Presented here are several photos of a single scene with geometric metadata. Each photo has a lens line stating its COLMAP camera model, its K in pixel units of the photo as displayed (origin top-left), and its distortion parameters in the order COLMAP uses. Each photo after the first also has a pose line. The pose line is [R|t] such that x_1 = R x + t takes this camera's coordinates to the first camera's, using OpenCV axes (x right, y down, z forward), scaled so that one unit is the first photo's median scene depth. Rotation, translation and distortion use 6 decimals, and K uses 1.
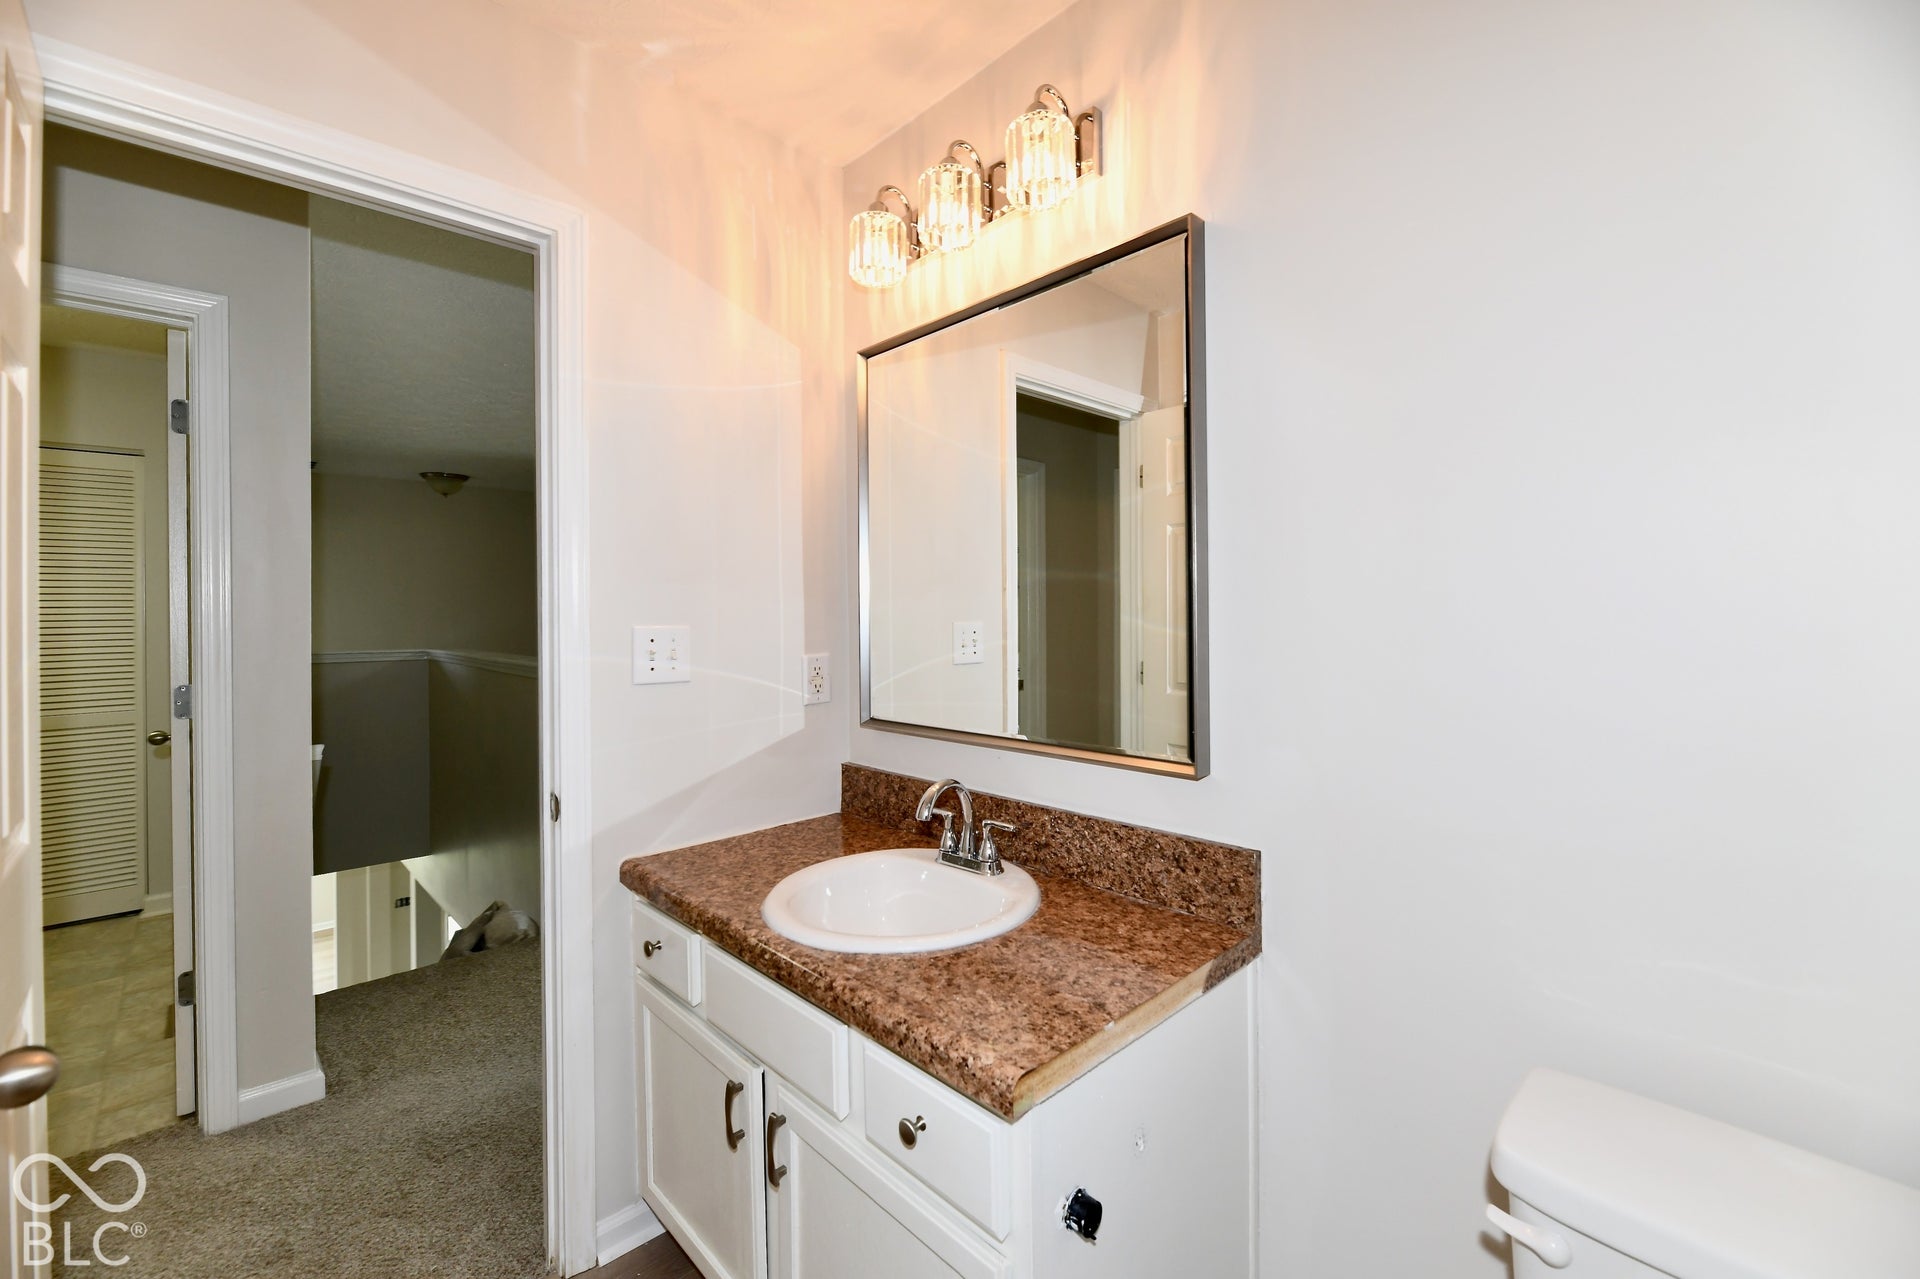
lens RADIAL K [[798.3, 0, 971.8], [0, 798.3, 618.2], [0, 0, 1]] dist [-0.000681, -0.000139]
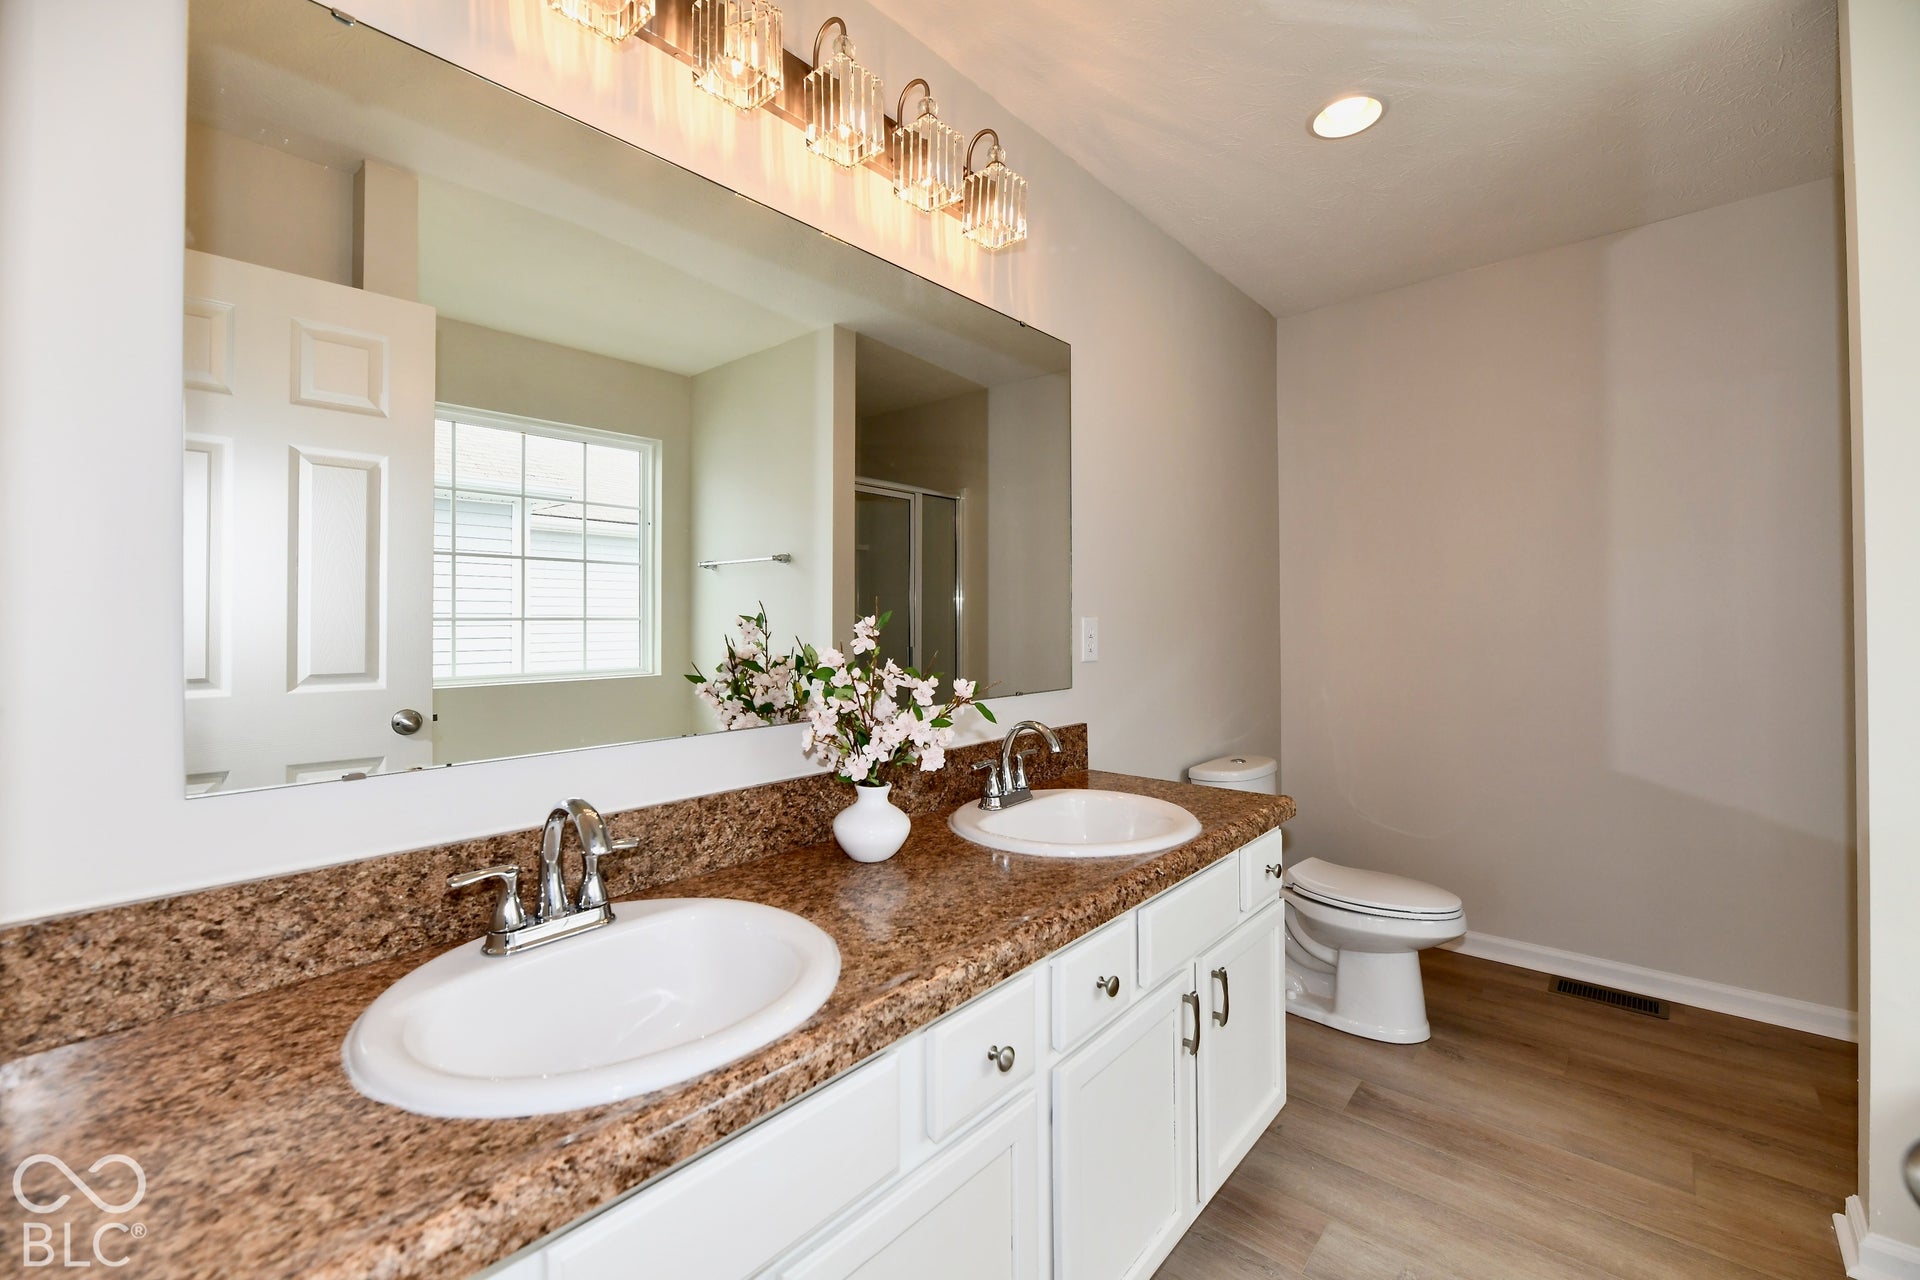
lens RADIAL K [[798.3, 0, 971.8], [0, 798.3, 618.7], [0, 0, 1]] dist [-0.000681, -0.000139]
pose [[-0.087823, 0.006031, 0.996118, -0.868652], [-0.000694, 0.999981, -0.006116, 0.047847], [-0.996136, -0.001228, -0.087817, 0.865353]]
